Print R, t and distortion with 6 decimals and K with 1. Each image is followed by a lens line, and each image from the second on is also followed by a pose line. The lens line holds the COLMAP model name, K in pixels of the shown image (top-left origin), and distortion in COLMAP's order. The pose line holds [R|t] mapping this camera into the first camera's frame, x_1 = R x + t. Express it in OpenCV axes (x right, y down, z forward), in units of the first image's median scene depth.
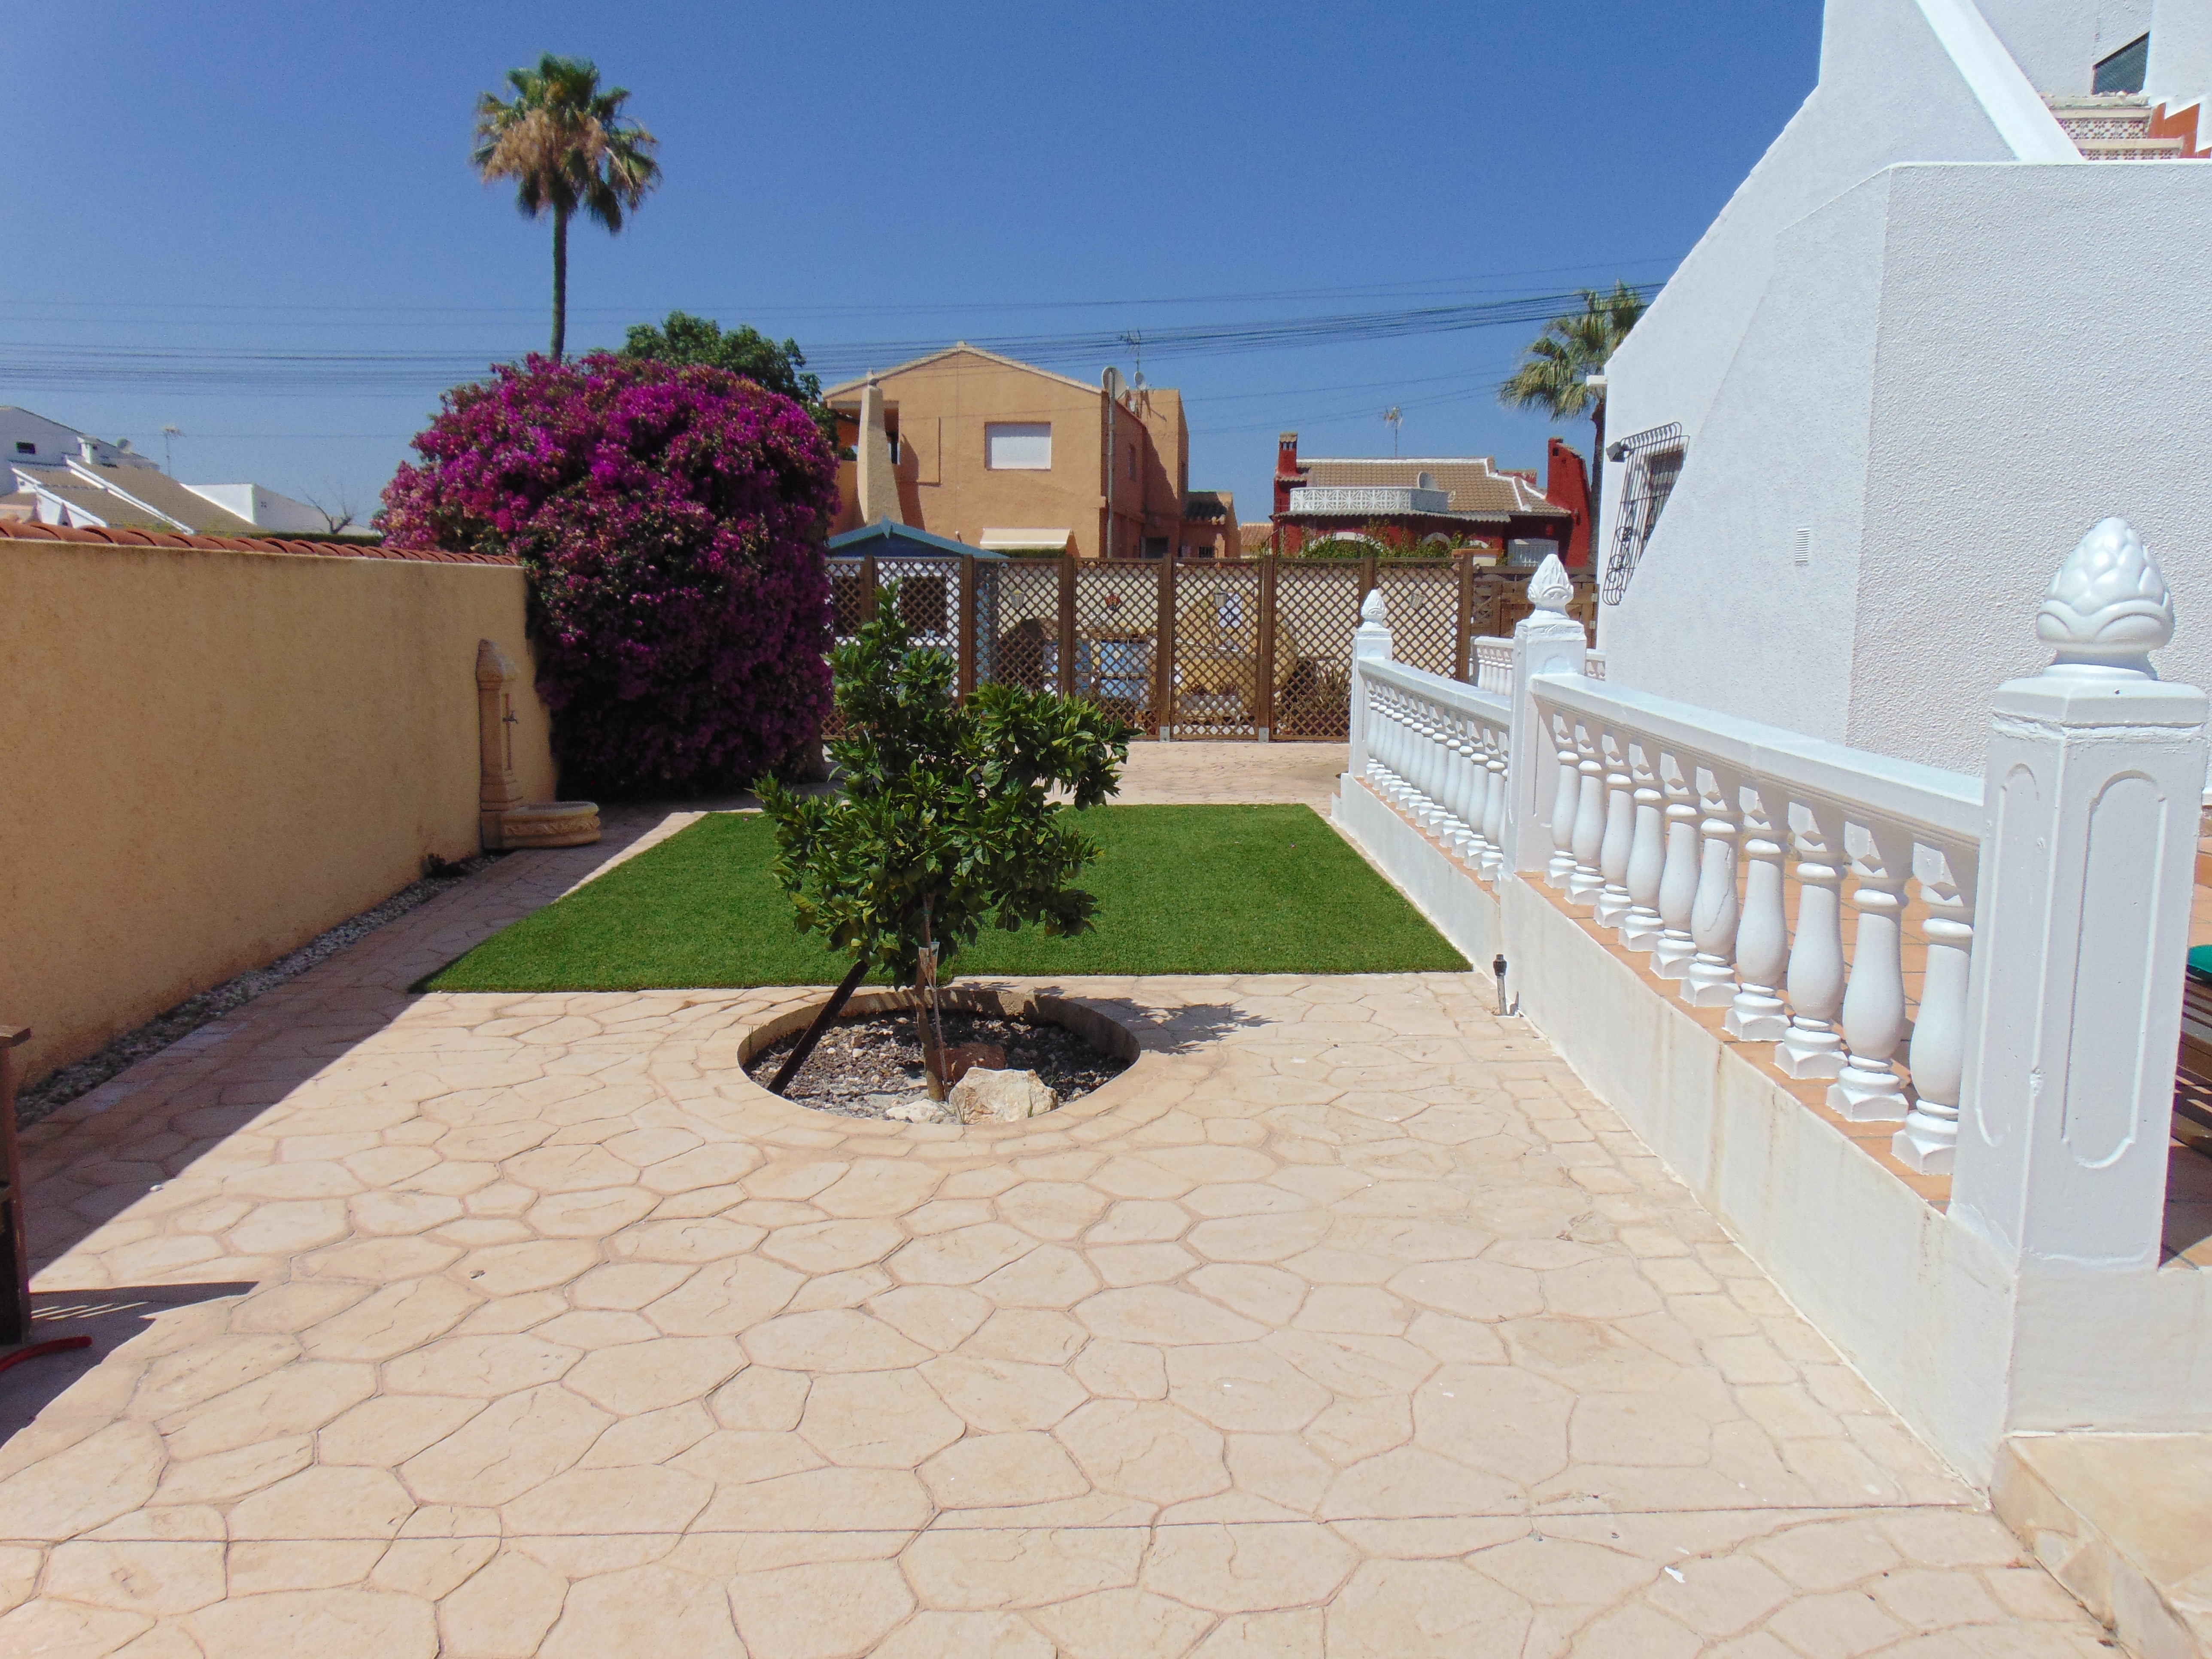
lens RADIAL K [[1670.1, 0, 1095.5], [0, 1670.1, 837.8], [0, 0, 1]] dist [-0.020287, 0.053901]
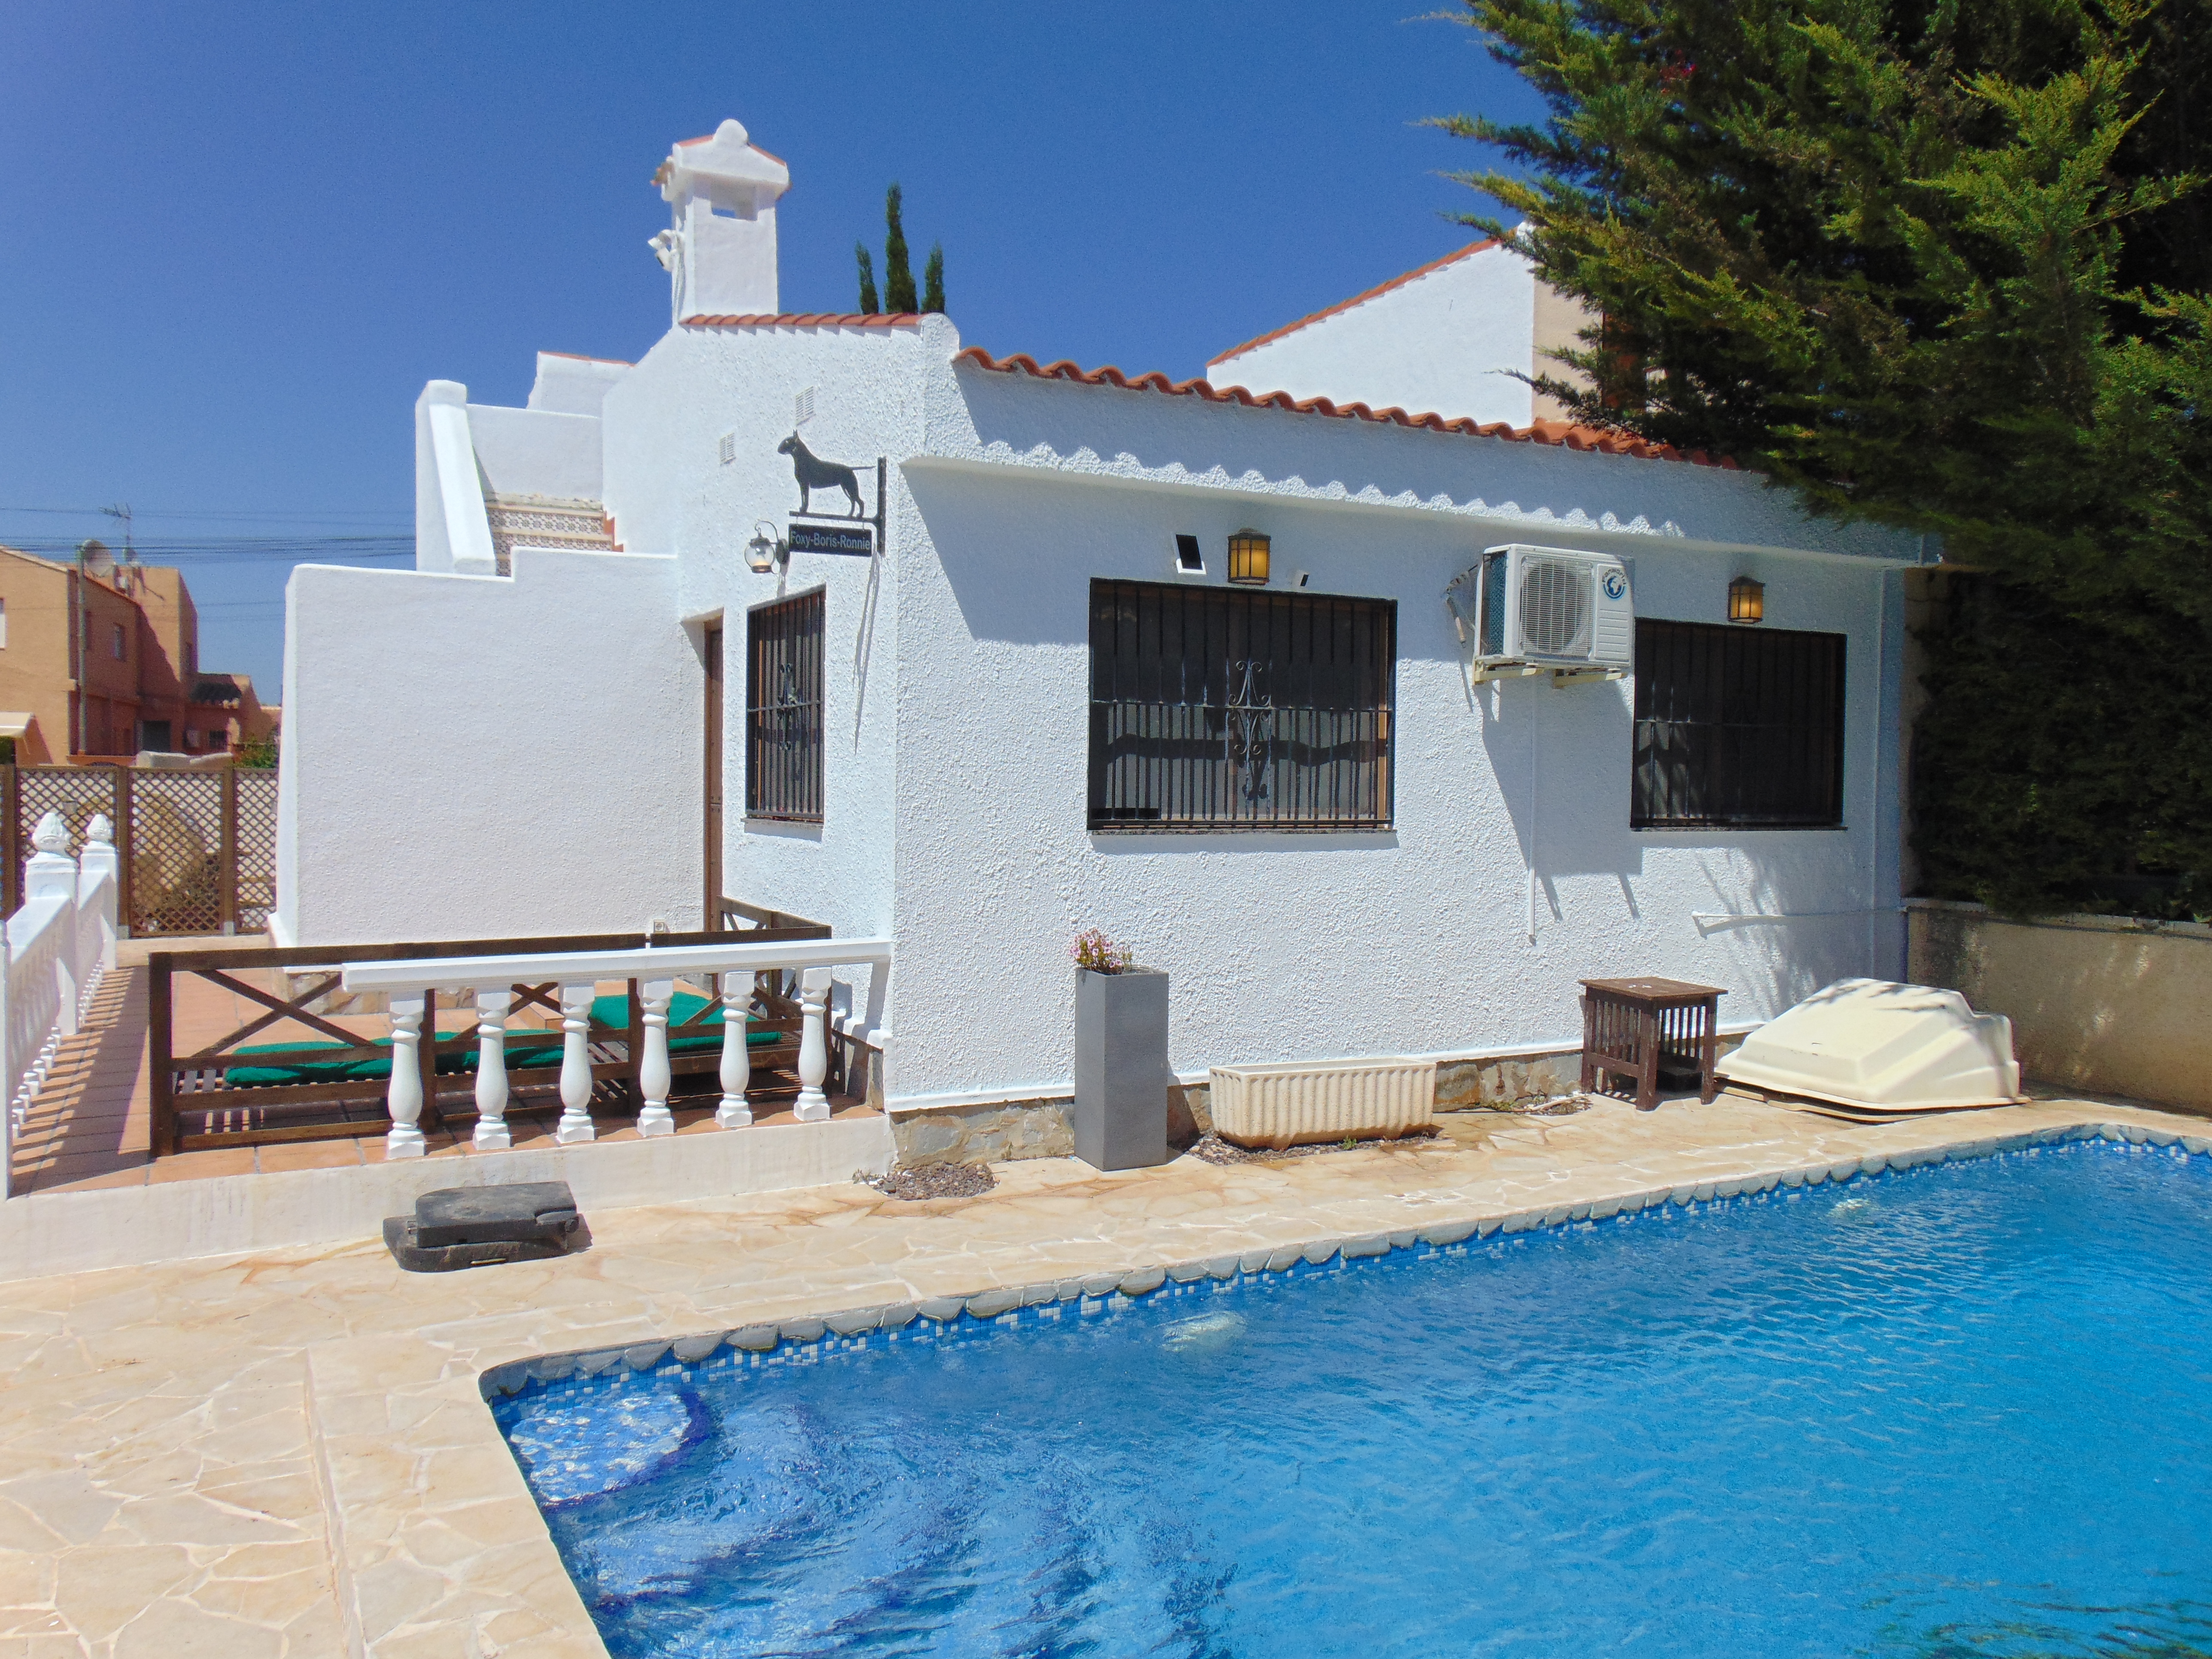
lens RADIAL K [[1670.1, 0, 1105.4], [0, 1670.1, 839.7], [0, 0, 1]] dist [-0.020287, 0.053901]
pose [[0.871570, -0.015090, 0.490039, 0.446654], [0.065289, 0.994196, -0.085506, 0.041480], [-0.485904, 0.106519, 0.867497, -0.841966]]
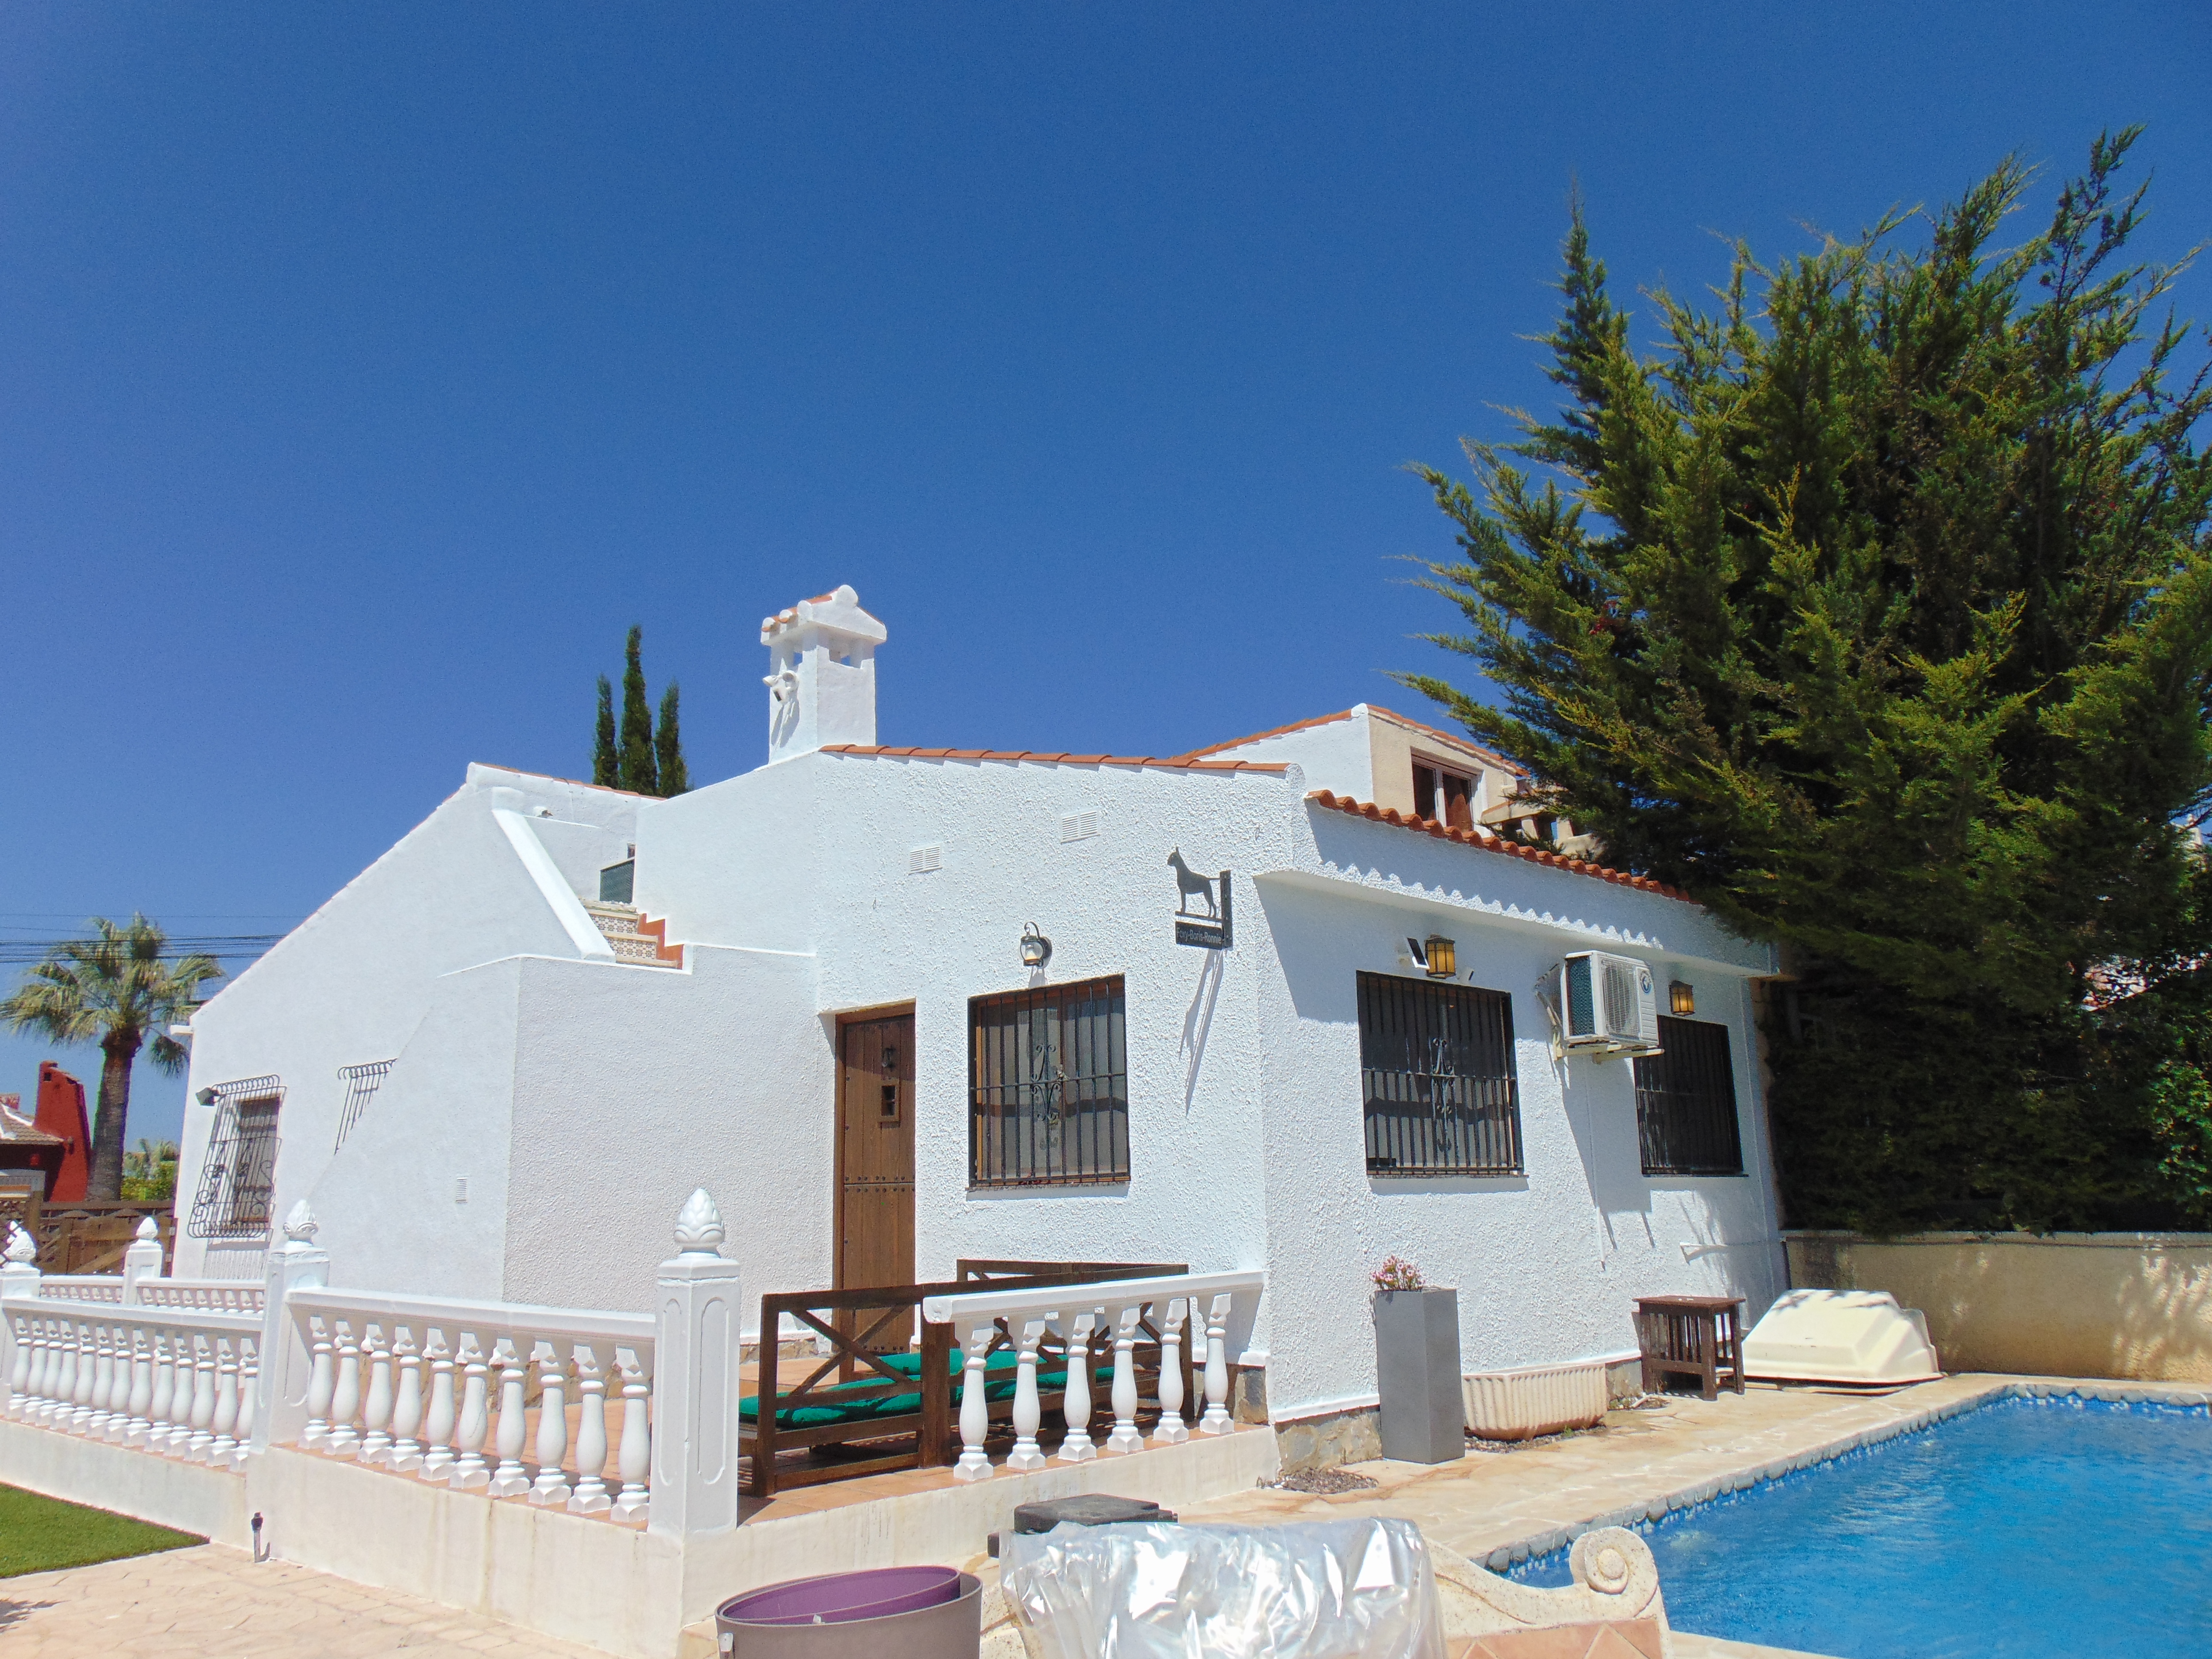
lens RADIAL K [[1670.1, 0, 1098.0], [0, 1670.1, 840.0], [0, 0, 1]] dist [-0.020287, 0.053901]
pose [[0.664640, 0.140205, 0.733891, -0.434131], [0.133771, 0.944036, -0.301500, 0.068534], [-0.735091, 0.298562, 0.608688, -0.528826]]
